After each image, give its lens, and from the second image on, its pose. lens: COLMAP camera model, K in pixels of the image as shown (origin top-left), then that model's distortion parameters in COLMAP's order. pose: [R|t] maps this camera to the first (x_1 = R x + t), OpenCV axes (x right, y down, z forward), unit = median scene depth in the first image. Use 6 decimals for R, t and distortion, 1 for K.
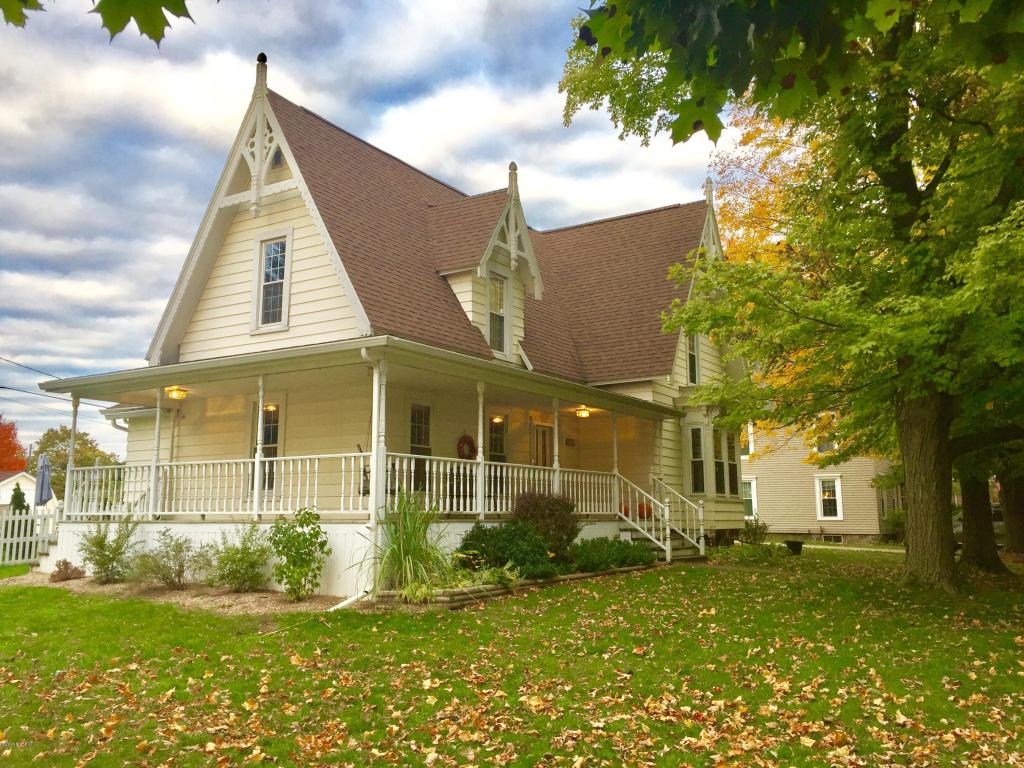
lens RADIAL K [[869.0, 0, 512.0], [0, 869.0, 384.0], [0, 0, 1]] dist [0.085983, -0.116223]
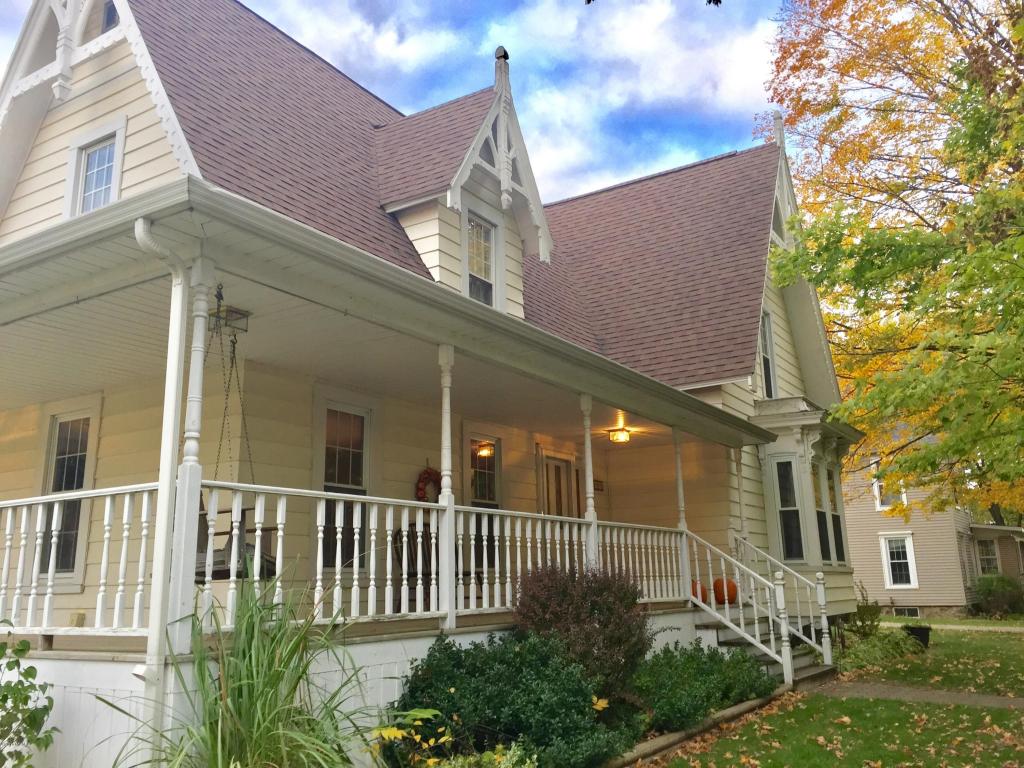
lens RADIAL K [[869.0, 0, 512.0], [0, 869.0, 384.0], [0, 0, 1]] dist [0.085983, -0.116223]
pose [[0.999751, -0.020315, 0.009206, -0.002337], [0.020953, 0.996925, -0.075514, 0.048717], [-0.007644, 0.075688, 0.997102, 0.421580]]
